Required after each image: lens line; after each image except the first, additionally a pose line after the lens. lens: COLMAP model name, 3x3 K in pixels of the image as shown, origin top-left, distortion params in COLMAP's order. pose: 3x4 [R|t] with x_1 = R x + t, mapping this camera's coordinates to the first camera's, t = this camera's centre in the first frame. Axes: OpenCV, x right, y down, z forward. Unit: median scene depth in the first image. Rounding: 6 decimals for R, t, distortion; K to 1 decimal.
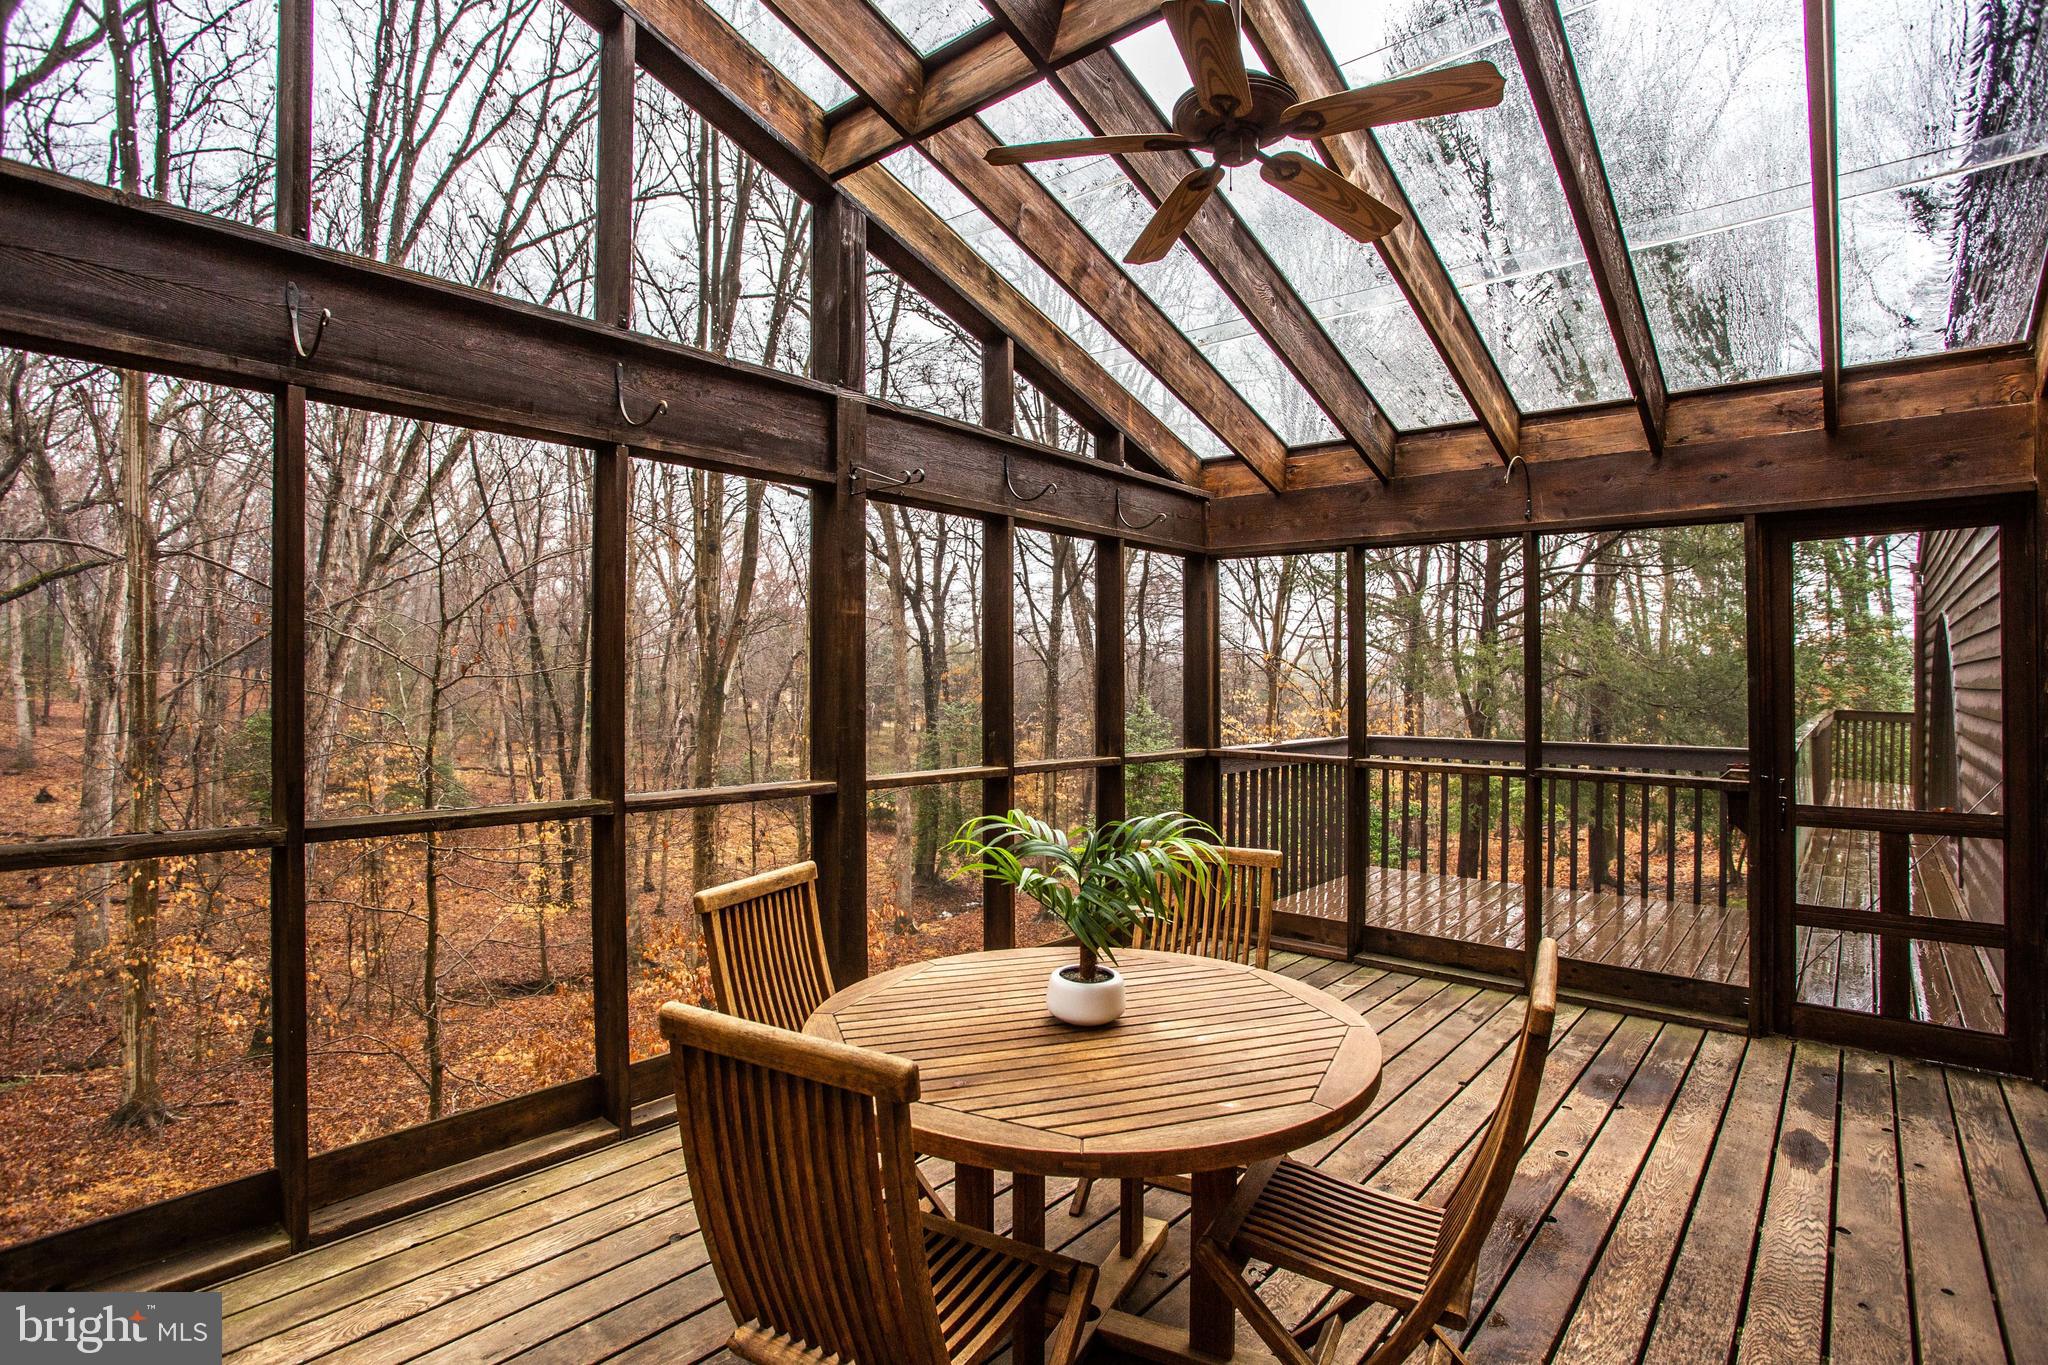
lens RADIAL K [[1021.7, 0, 1035.7], [0, 1021.7, 687.3], [0, 0, 1]] dist [-0.031920, 0.001098]
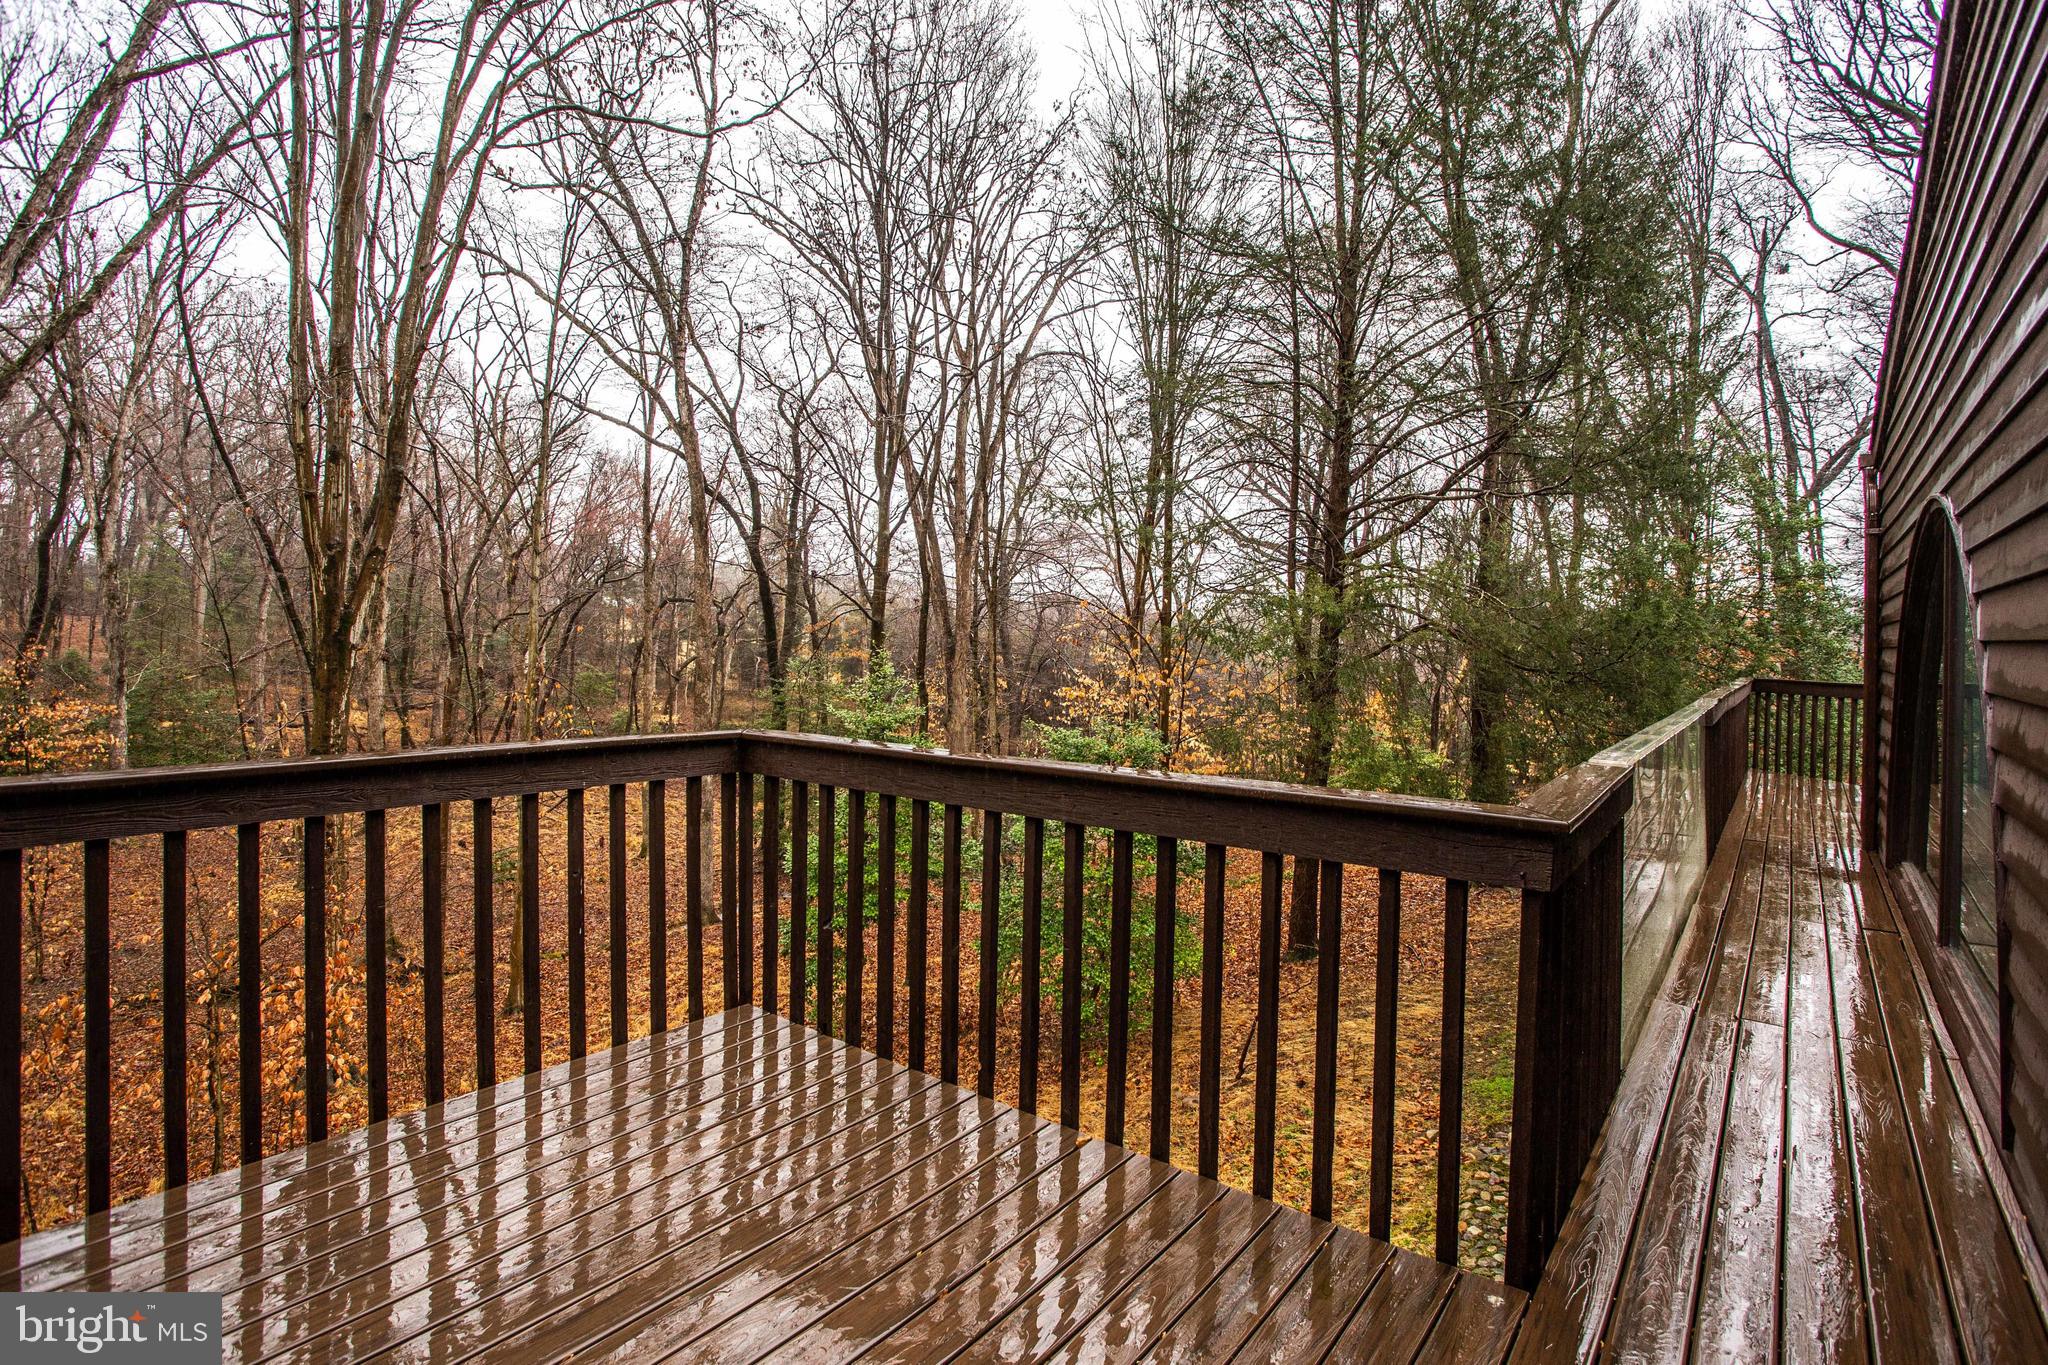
lens RADIAL K [[1021.7, 0, 1034.7], [0, 1021.7, 646.8], [0, 0, 1]] dist [-0.031920, 0.001098]
pose [[0.999064, 0.008948, 0.042328, 0.290185], [-0.009081, 0.999954, 0.002967, 0.002663], [-0.042299, -0.003348, 0.999099, 0.343880]]
